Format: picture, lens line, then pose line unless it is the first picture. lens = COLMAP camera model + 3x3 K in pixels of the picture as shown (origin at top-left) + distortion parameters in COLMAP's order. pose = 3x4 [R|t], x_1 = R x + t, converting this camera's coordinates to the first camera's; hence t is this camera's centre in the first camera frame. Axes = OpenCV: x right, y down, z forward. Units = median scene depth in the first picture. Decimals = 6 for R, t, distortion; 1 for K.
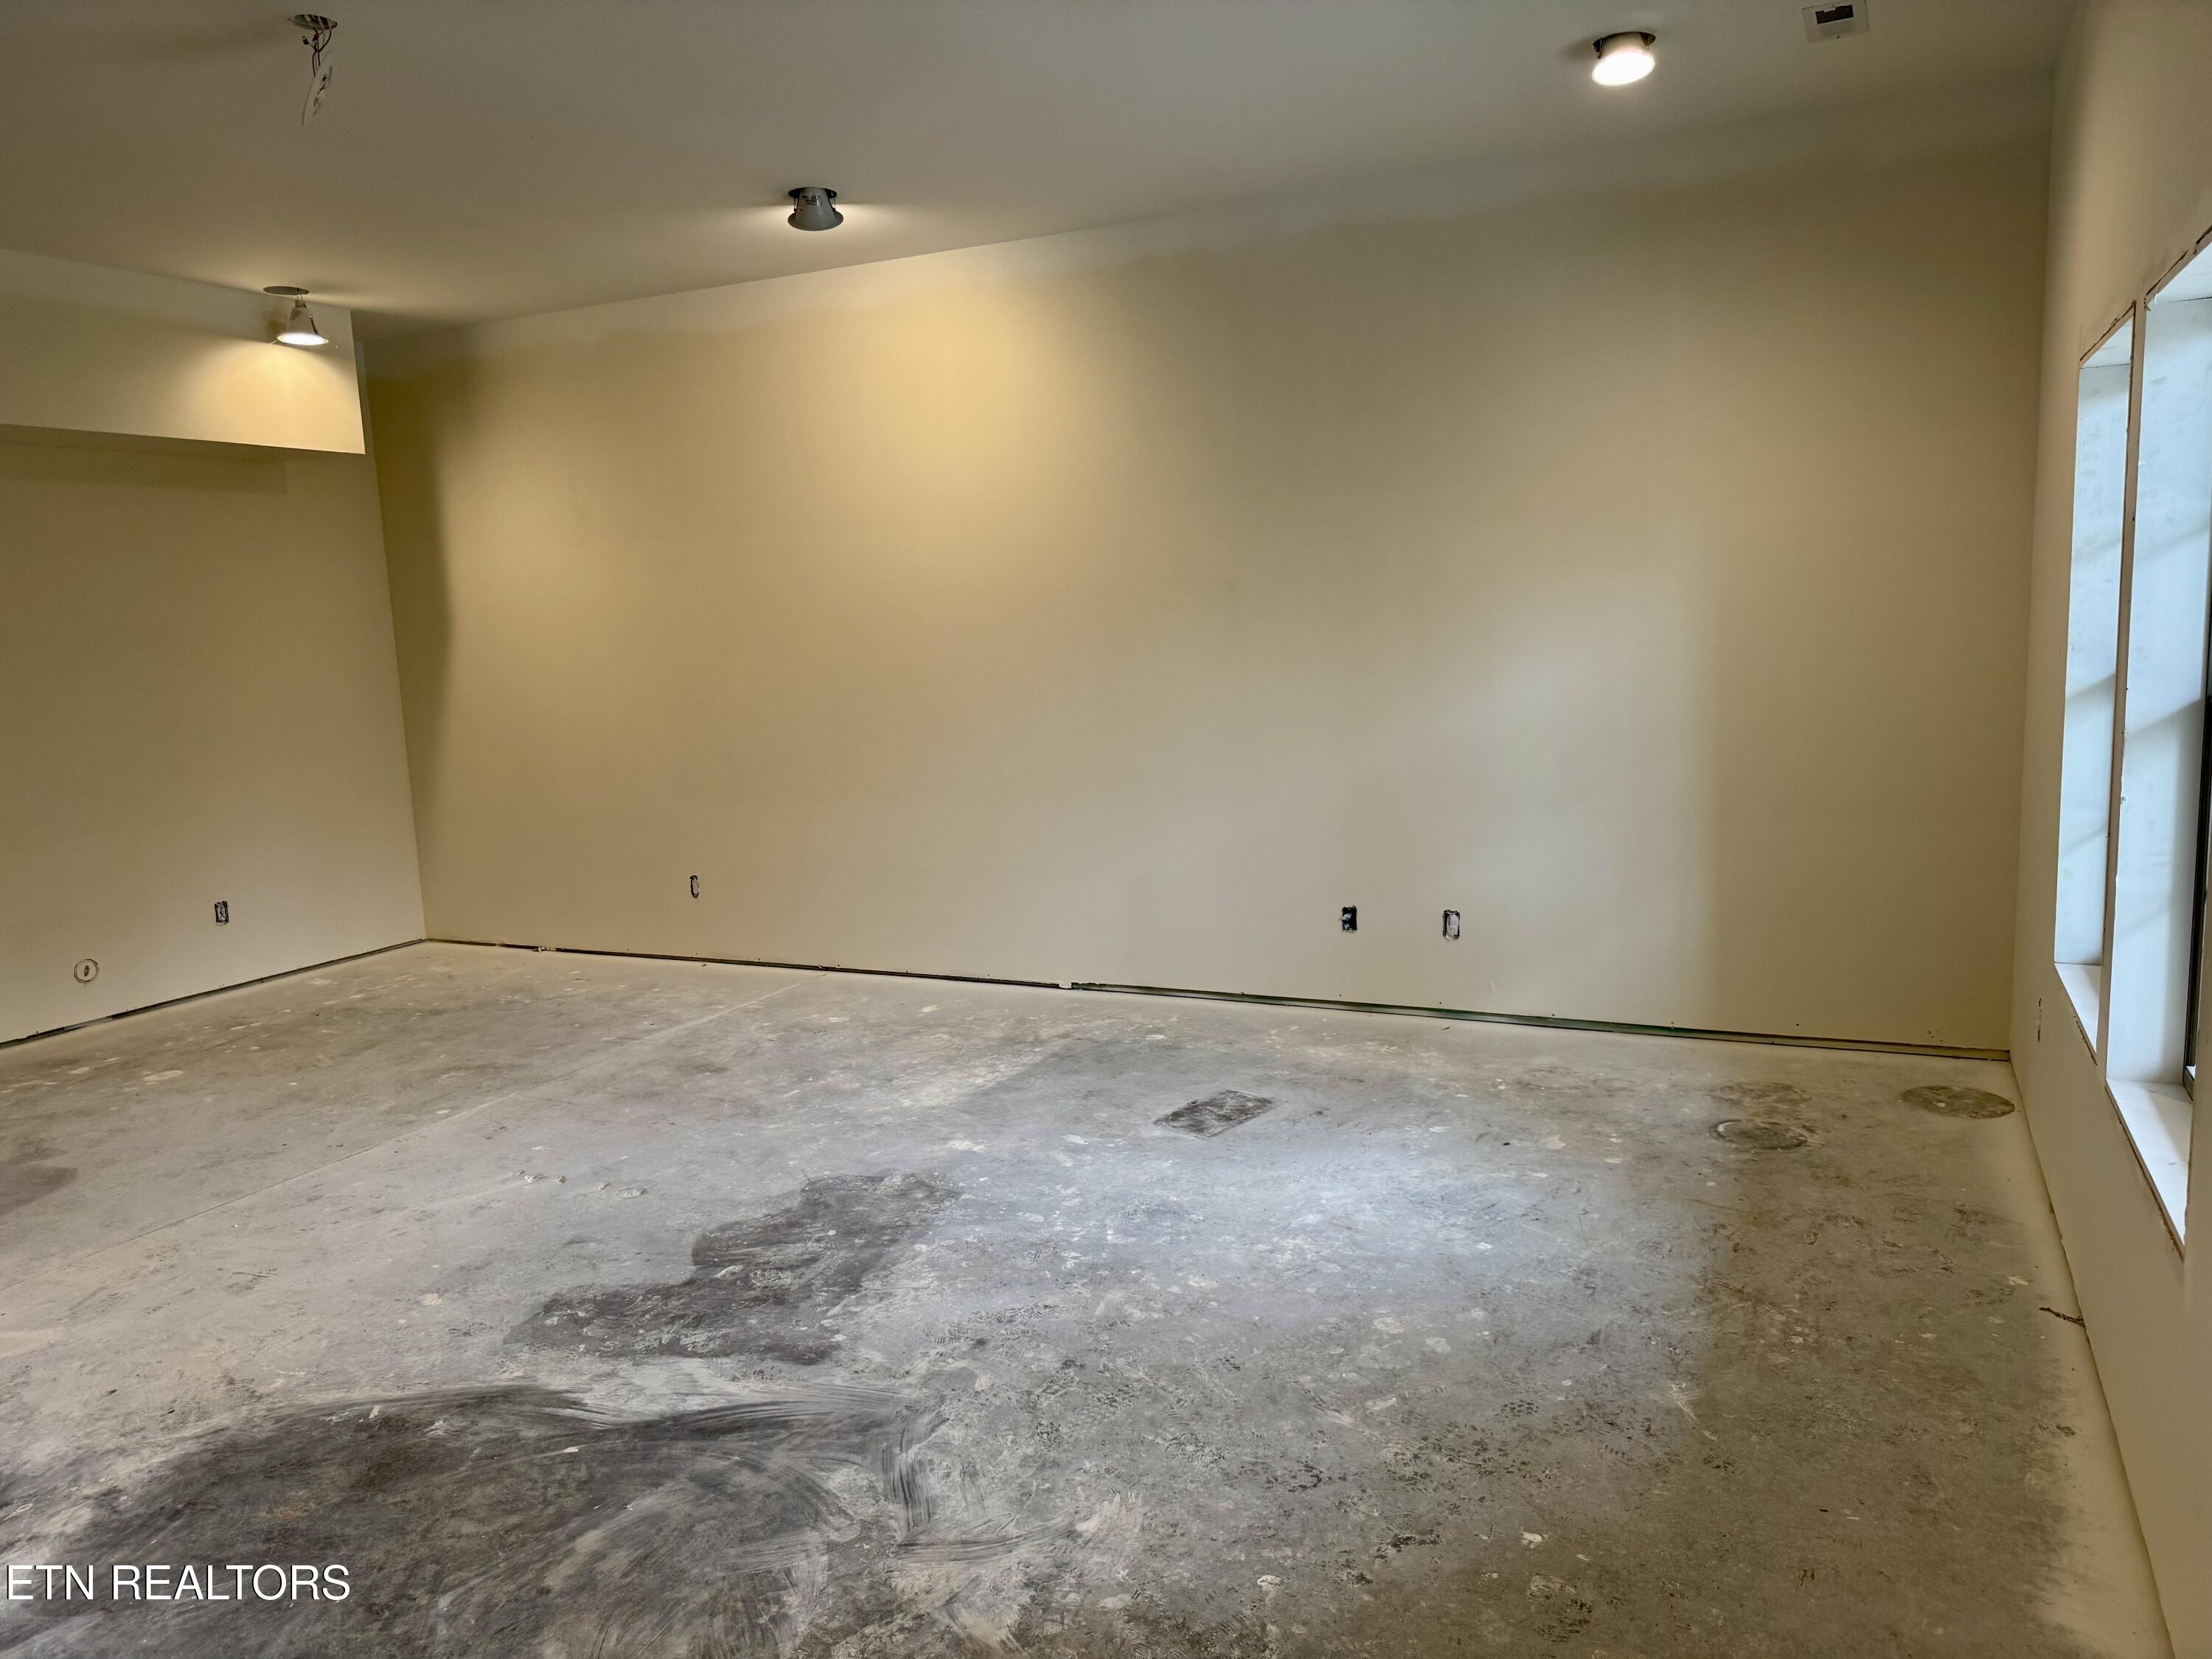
lens RADIAL K [[1559.2, 0, 1106.0], [0, 1559.2, 829.5], [0, 0, 1]] dist [0.053242, -0.081867]
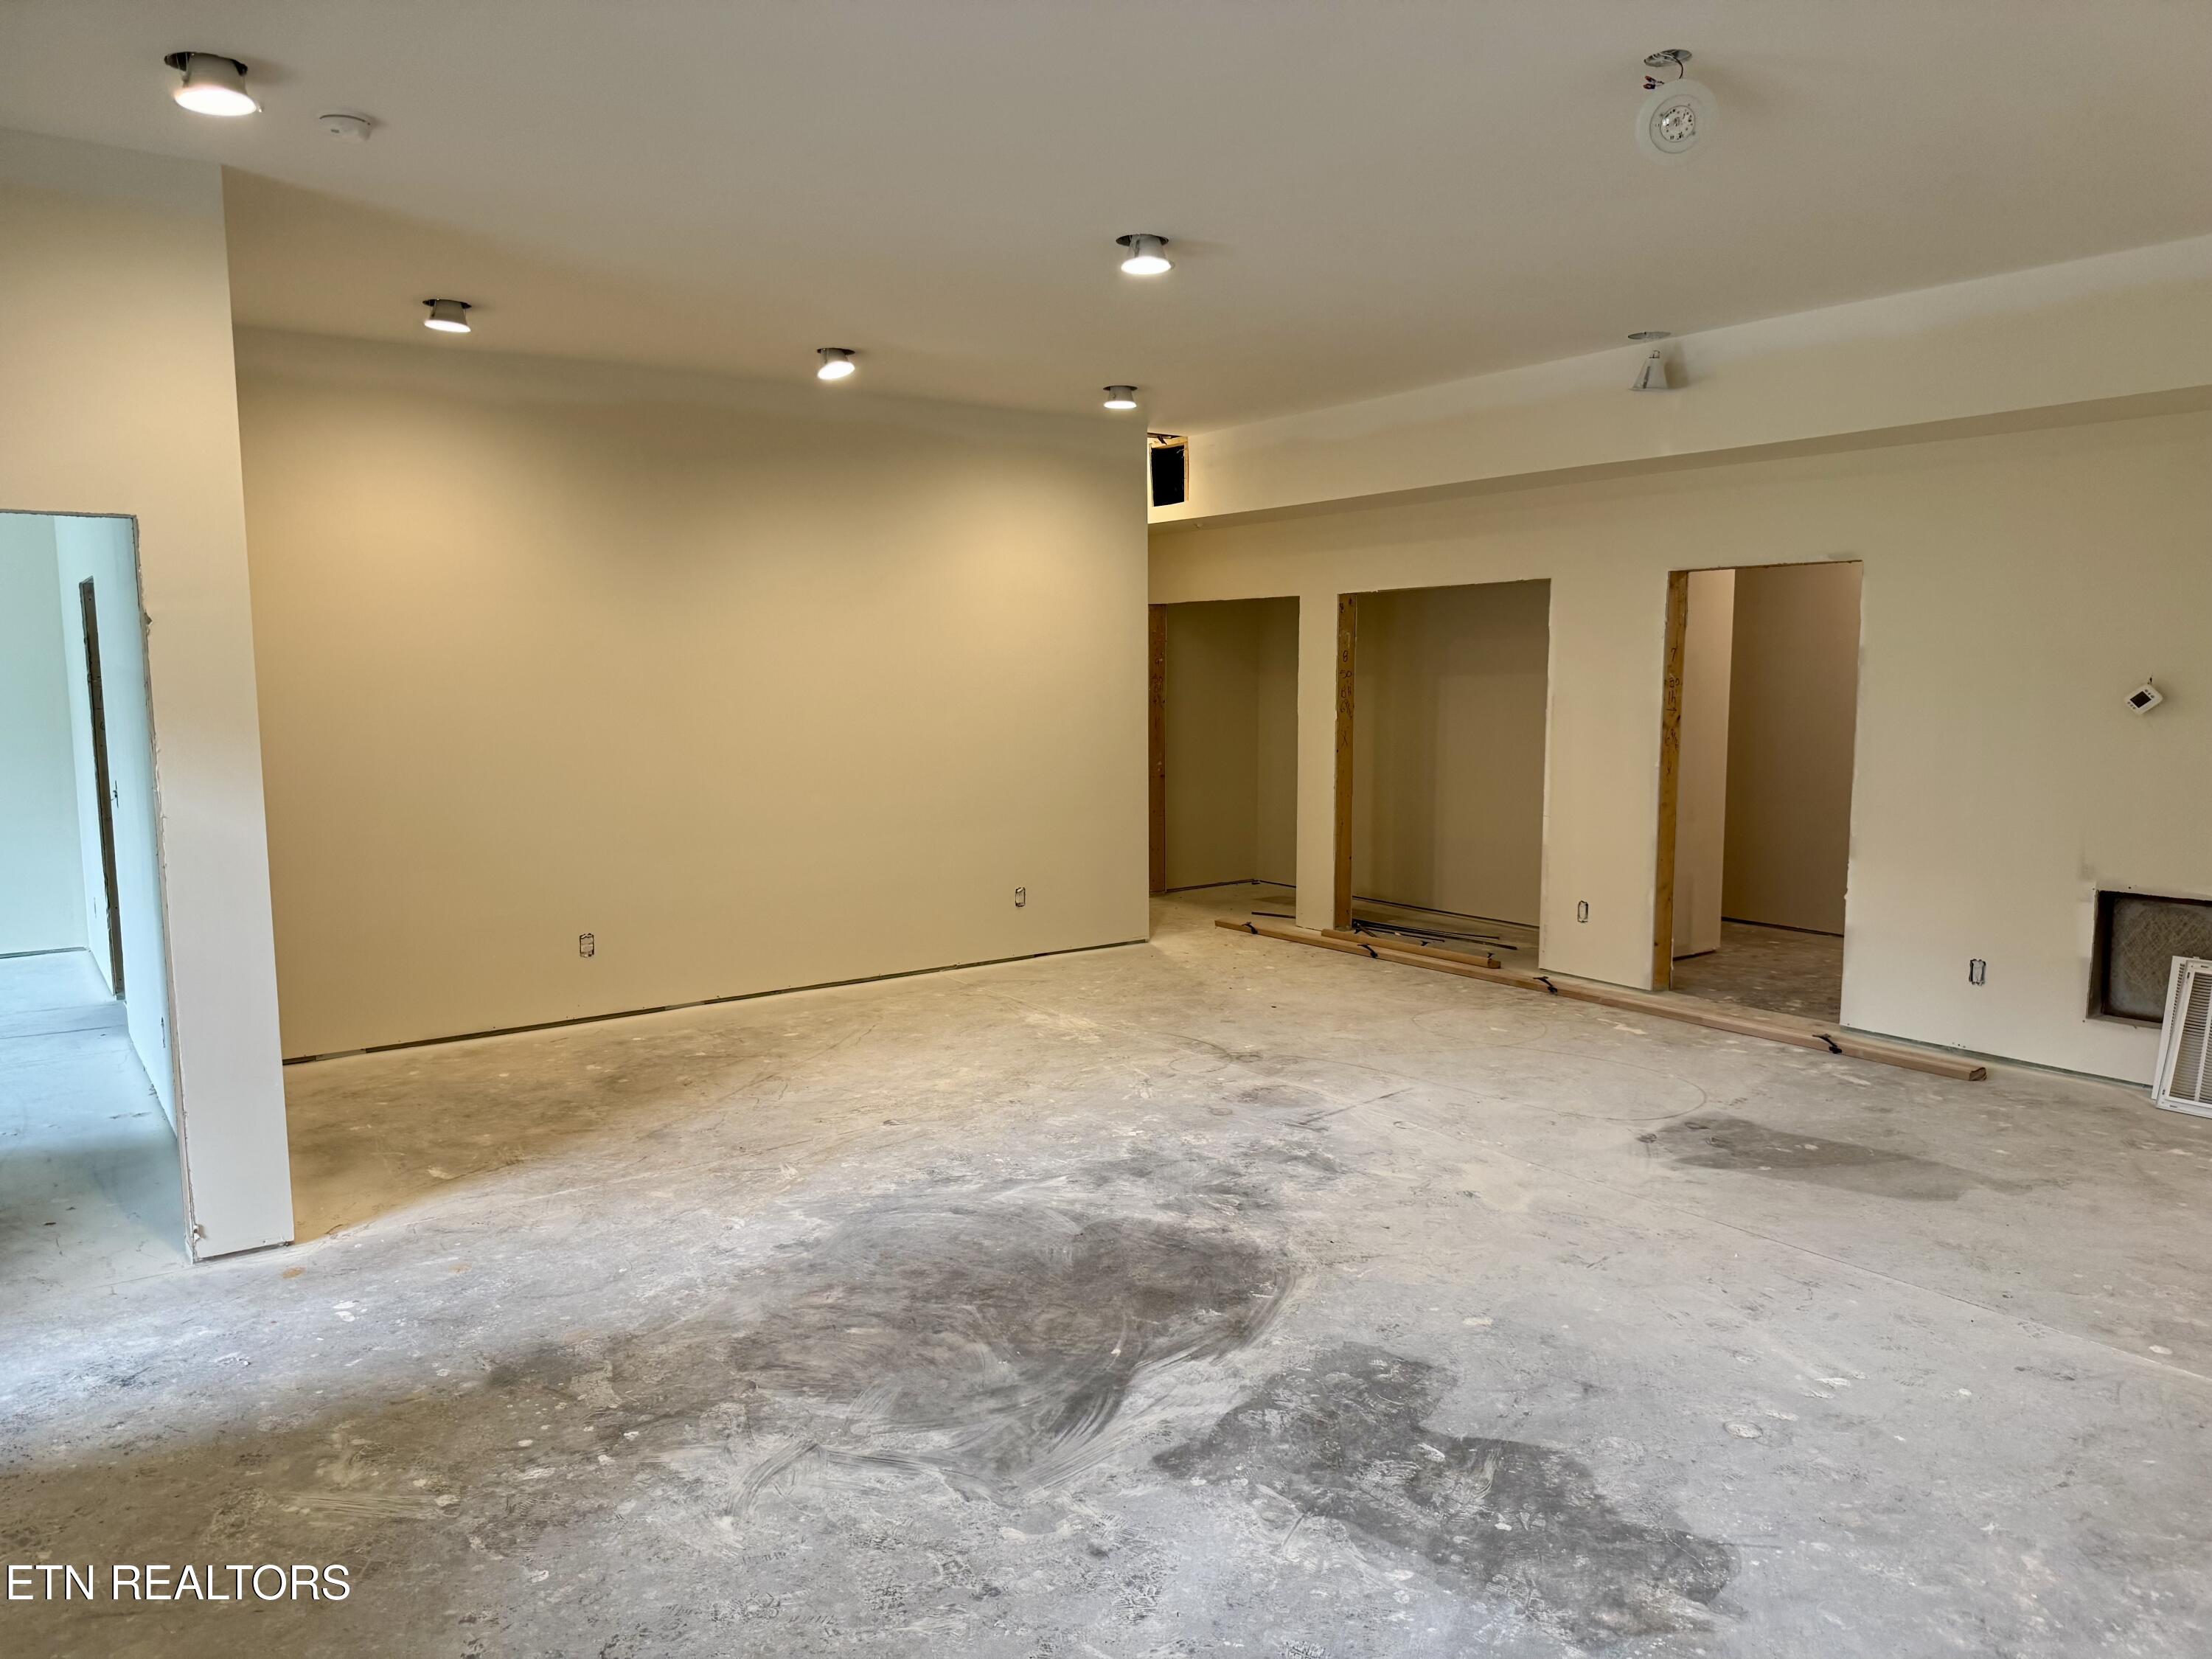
lens RADIAL K [[1559.2, 0, 1106.0], [0, 1559.2, 829.5], [0, 0, 1]] dist [0.053242, -0.081867]
pose [[-0.473449, 0.142066, -0.869289, 0.612104], [-0.099081, 0.972054, 0.212825, -0.241400], [0.875231, 0.186892, -0.446142, 1.321323]]
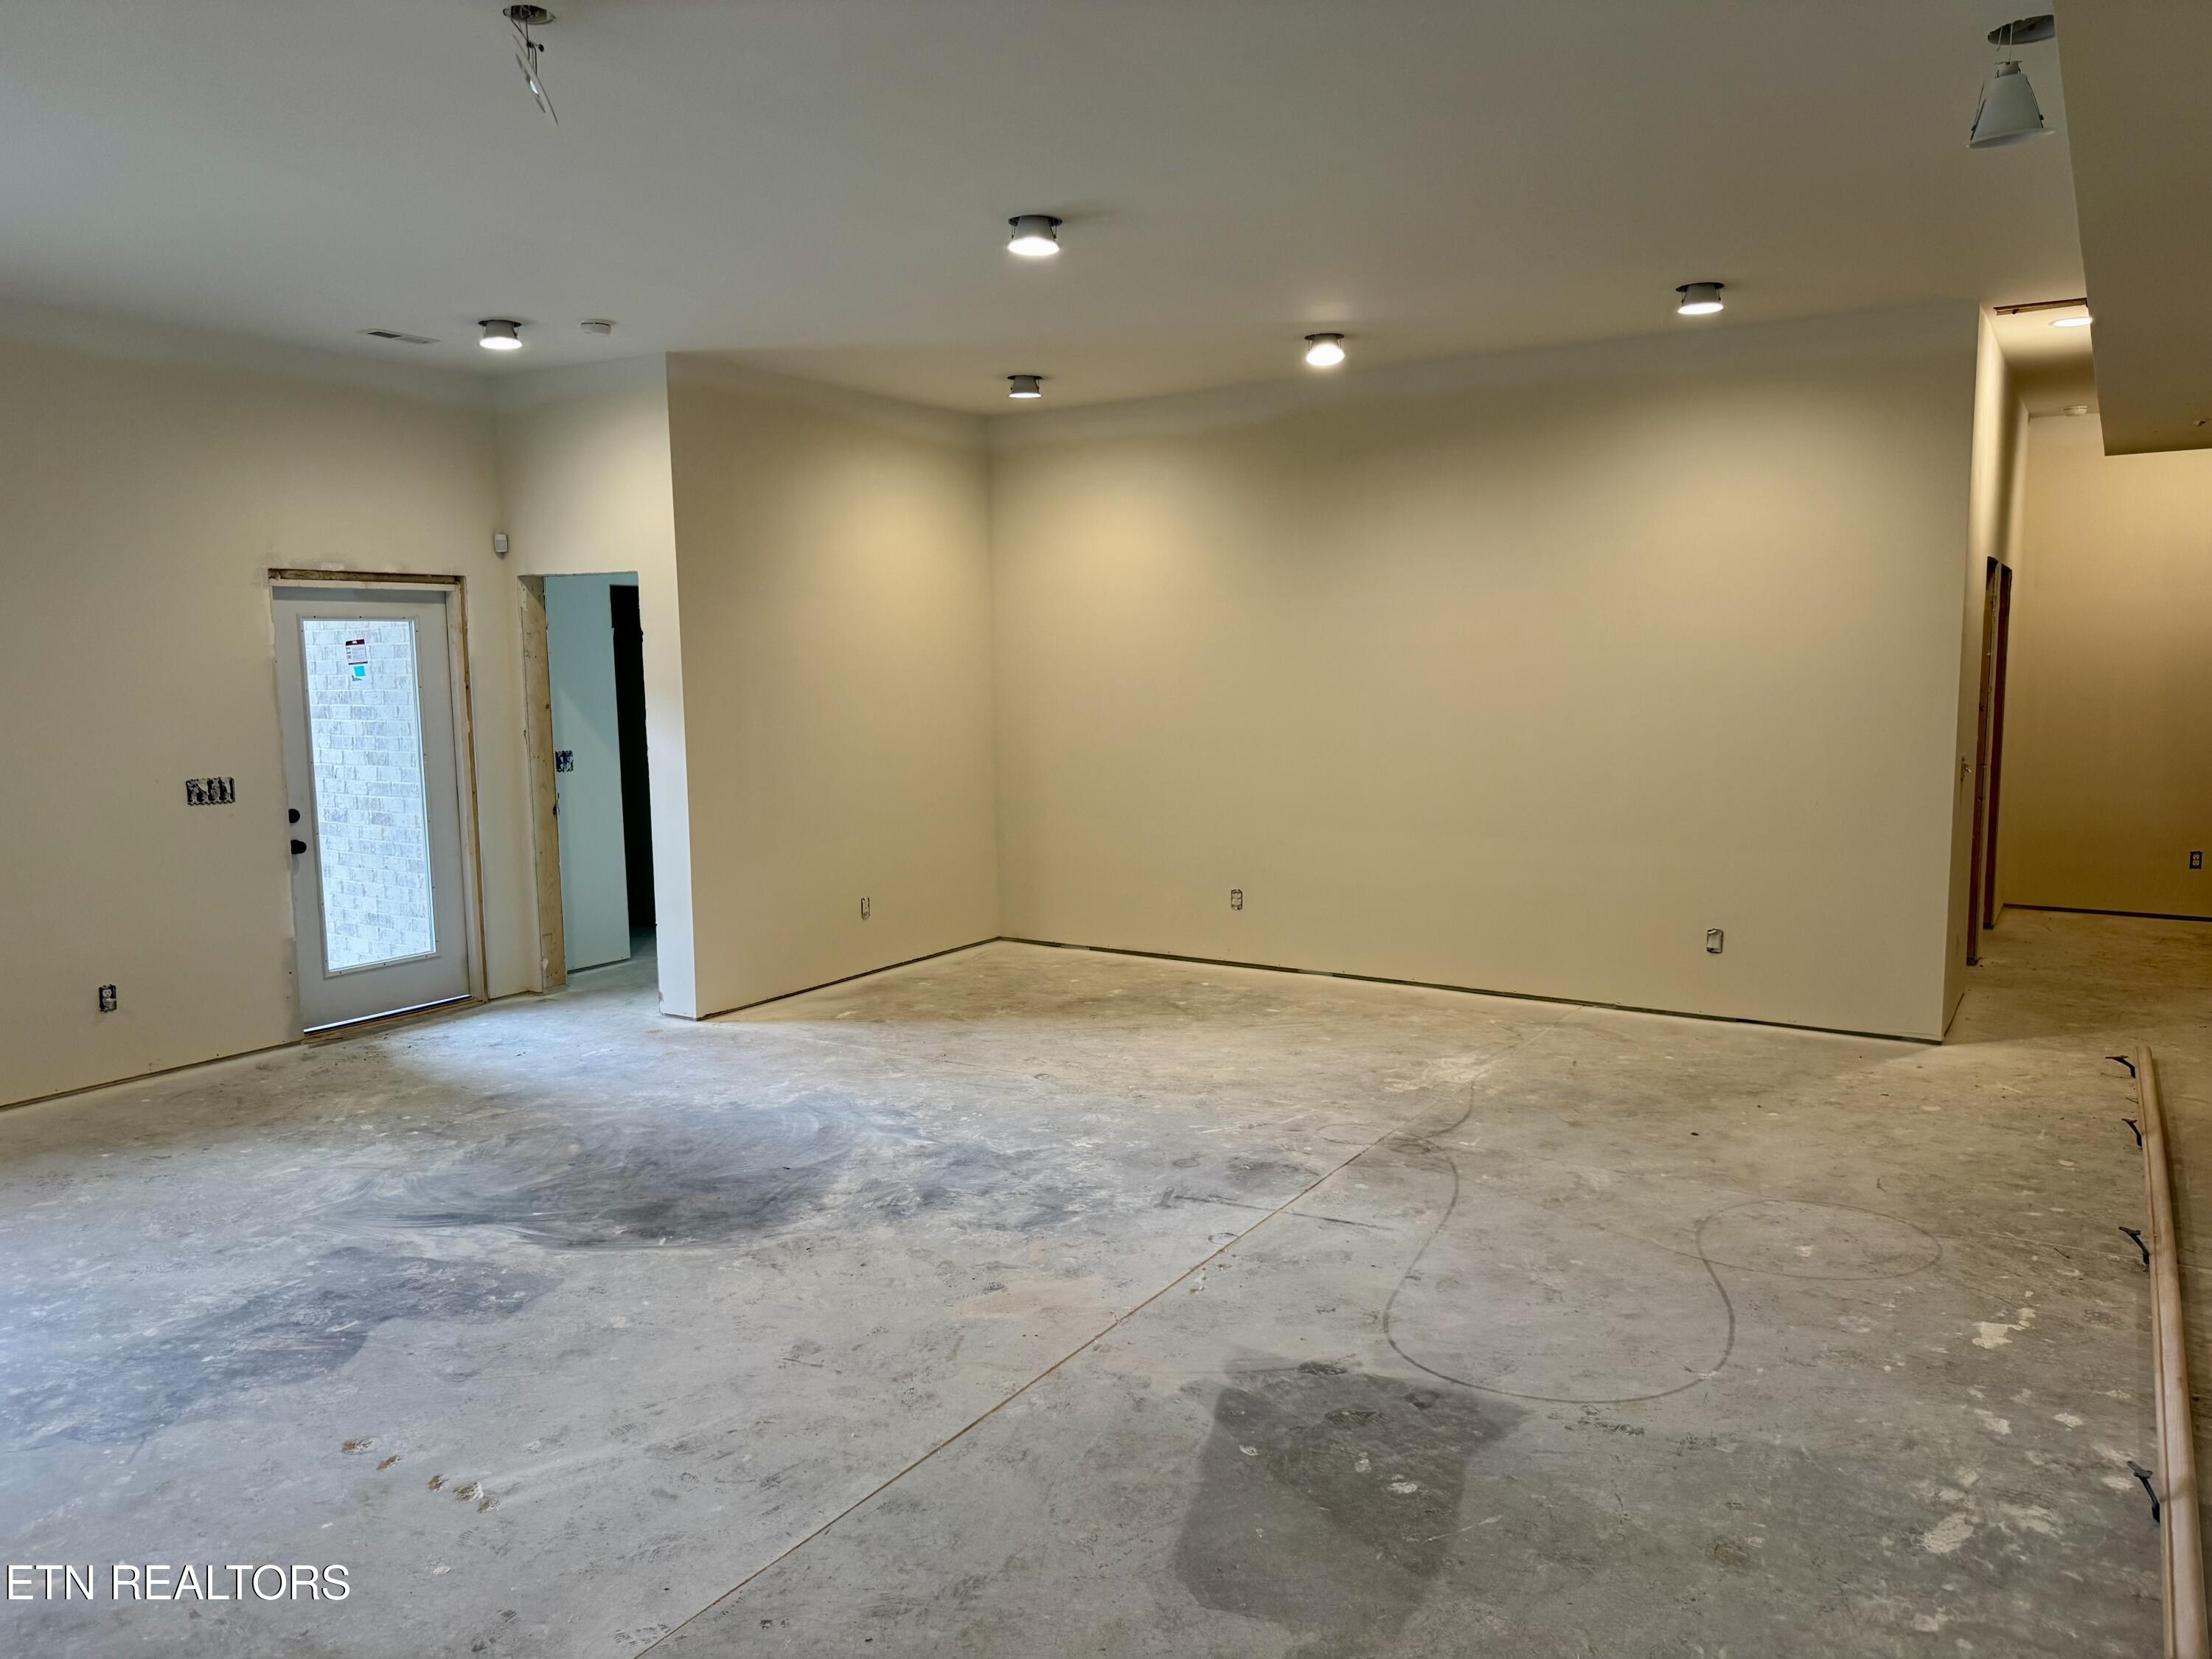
lens RADIAL K [[1559.2, 0, 1106.0], [0, 1559.2, 829.5], [0, 0, 1]] dist [0.053242, -0.081867]
pose [[-0.991240, 0.043918, 0.124558, -0.998949], [0.074036, 0.965756, 0.248665, -0.286403], [-0.109372, 0.255709, -0.960547, 2.104059]]
